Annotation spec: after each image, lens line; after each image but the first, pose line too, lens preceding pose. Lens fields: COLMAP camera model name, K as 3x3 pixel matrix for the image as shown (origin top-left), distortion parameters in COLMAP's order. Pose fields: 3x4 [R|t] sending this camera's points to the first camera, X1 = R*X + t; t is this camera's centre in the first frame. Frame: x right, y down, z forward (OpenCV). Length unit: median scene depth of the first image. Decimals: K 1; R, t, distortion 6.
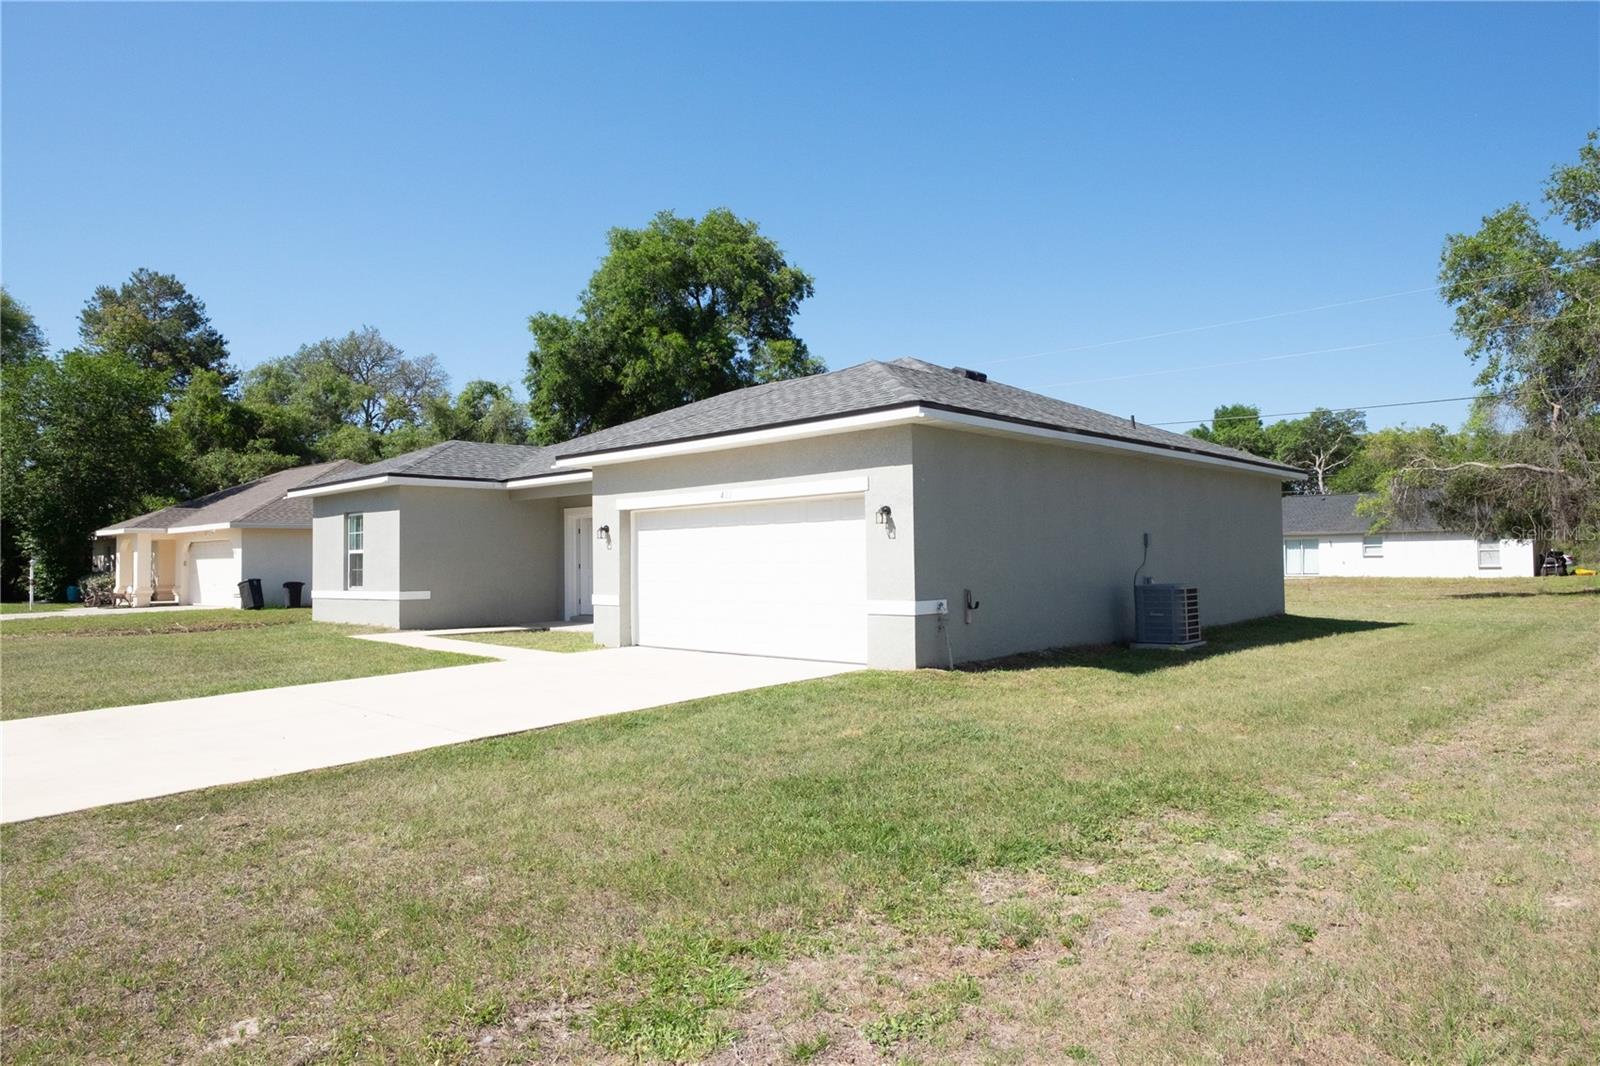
lens RADIAL K [[978.9, 0, 801.5], [0, 978.9, 531.5], [0, 0, 1]] dist [0.000067, -0.004157]
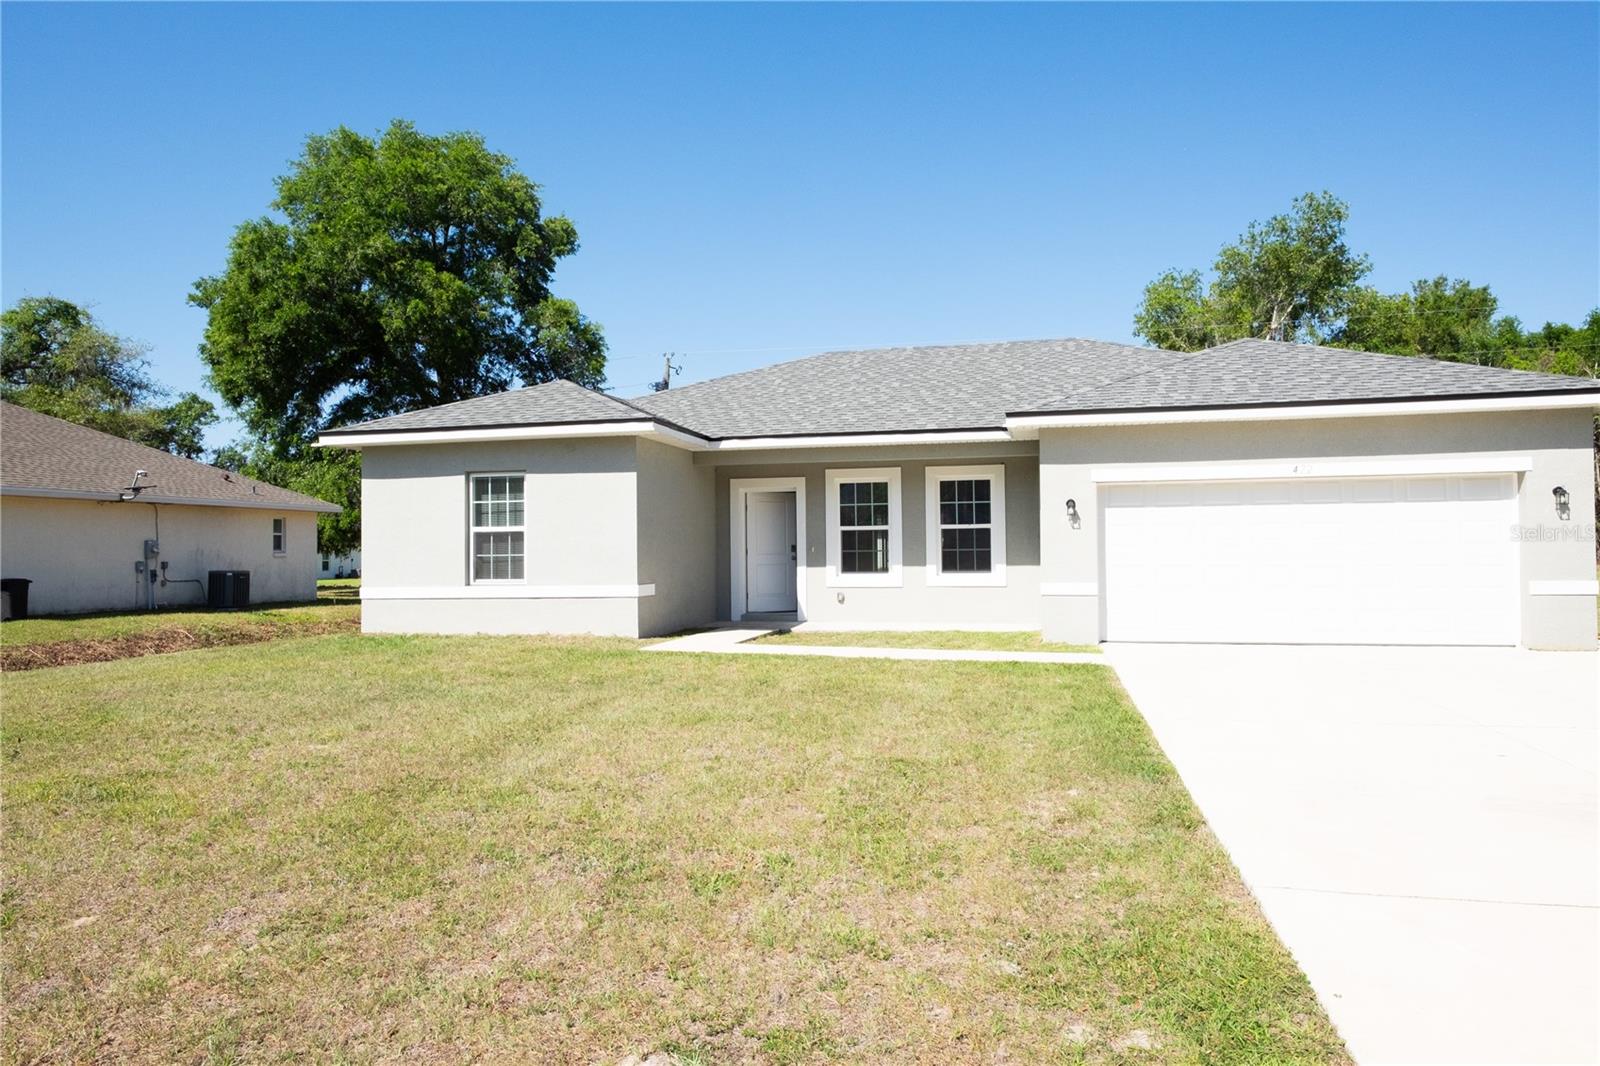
lens RADIAL K [[978.9, 0, 802.6], [0, 978.9, 536.0], [0, 0, 1]] dist [0.000067, -0.004157]
pose [[0.860188, 0.011262, 0.509852, -0.583448], [-0.016477, 0.999848, 0.005714, 0.016928], [-0.509710, -0.013316, 0.860243, 0.279012]]
